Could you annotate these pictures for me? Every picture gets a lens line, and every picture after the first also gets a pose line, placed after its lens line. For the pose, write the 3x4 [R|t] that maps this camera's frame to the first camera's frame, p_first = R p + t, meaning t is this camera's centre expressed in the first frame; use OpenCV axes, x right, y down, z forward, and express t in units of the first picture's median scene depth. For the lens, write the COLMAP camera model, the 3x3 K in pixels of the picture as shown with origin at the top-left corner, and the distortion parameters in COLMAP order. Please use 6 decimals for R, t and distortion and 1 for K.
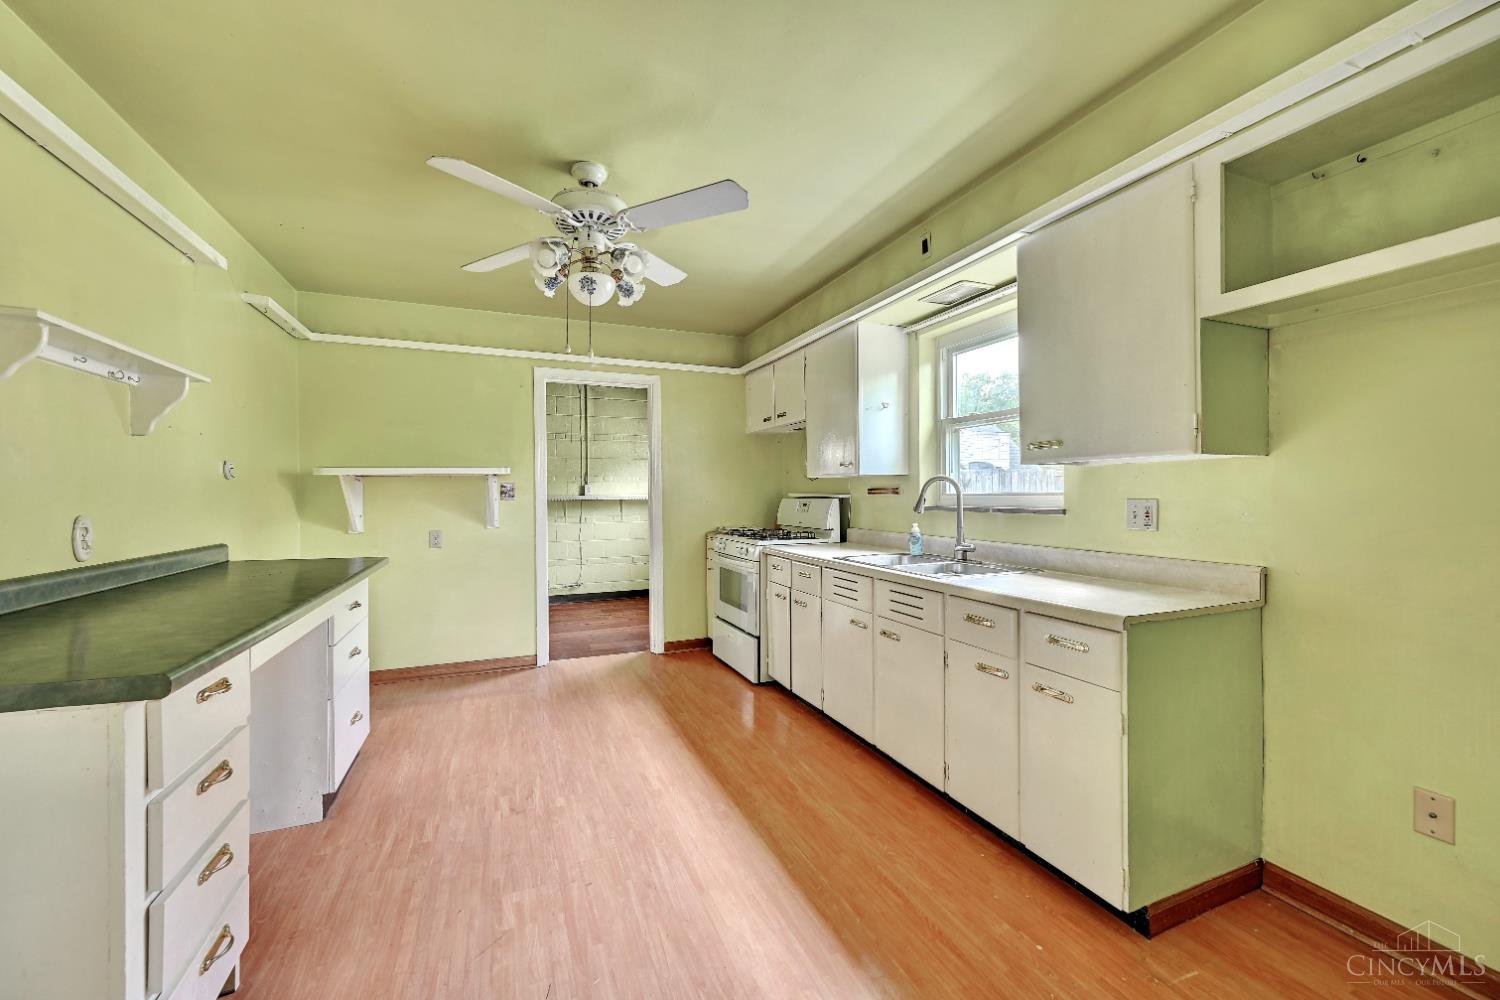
lens RADIAL K [[589.0, 0, 750.0], [0, 589.0, 500.0], [0, 0, 1]] dist [-0.001264, -0.000020]
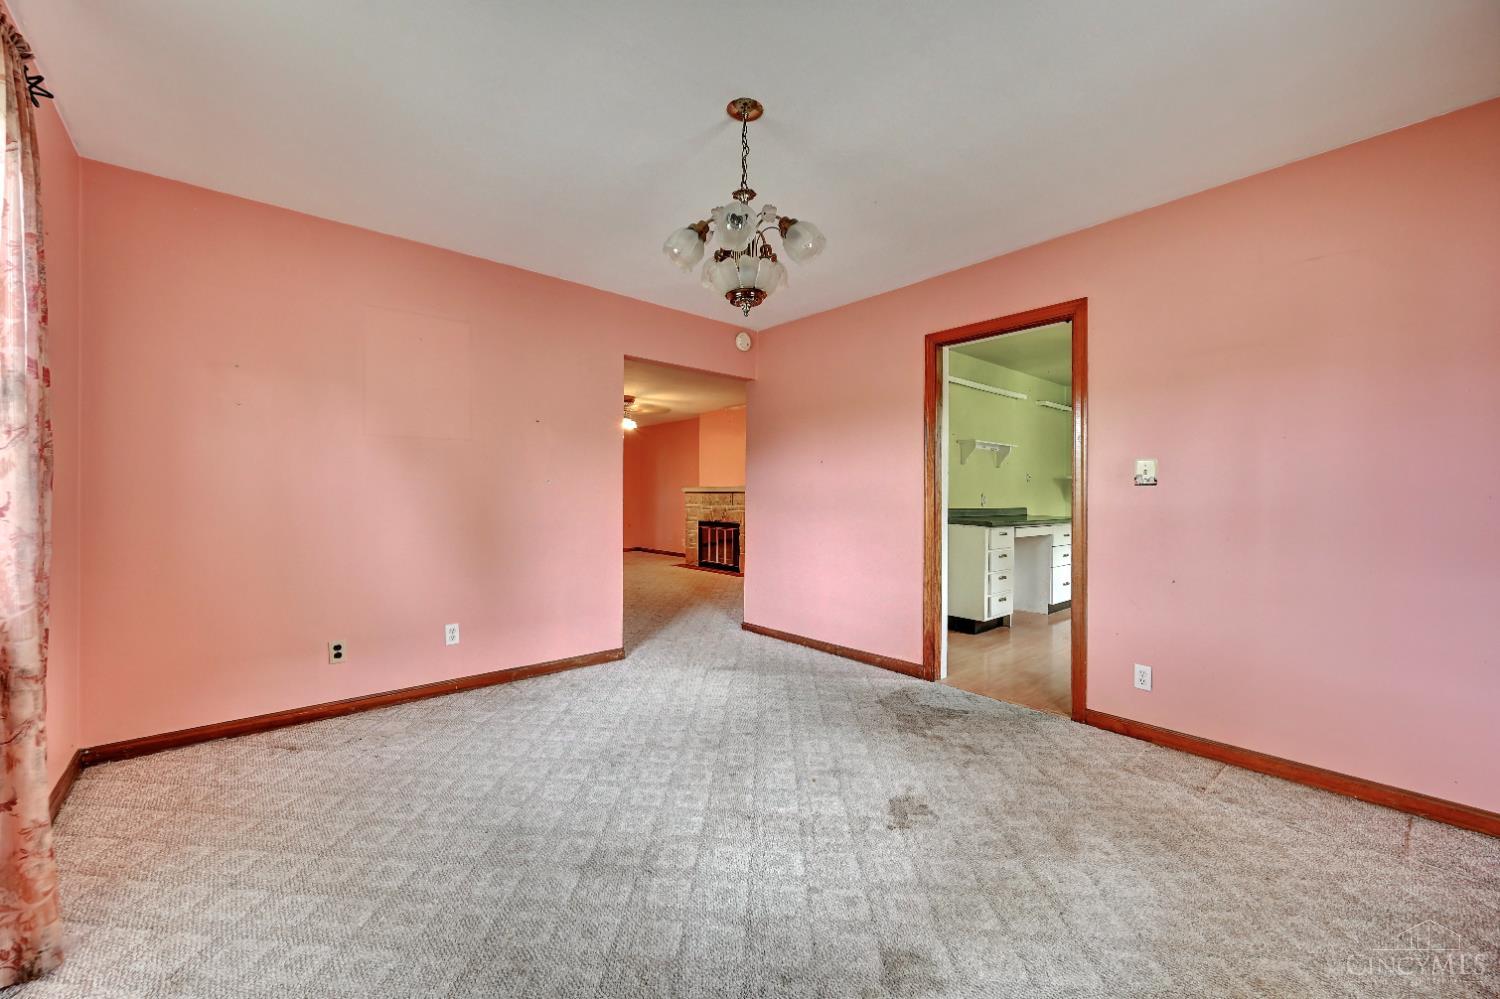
lens RADIAL K [[589.0, 0, 750.0], [0, 589.0, 499.5], [0, 0, 1]] dist [-0.001264, -0.000020]
pose [[0.311508, 0.020325, -0.950026, 1.526269], [-0.016031, 0.999741, 0.016132, 0.022222], [0.950108, 0.010205, 0.311753, -1.225051]]
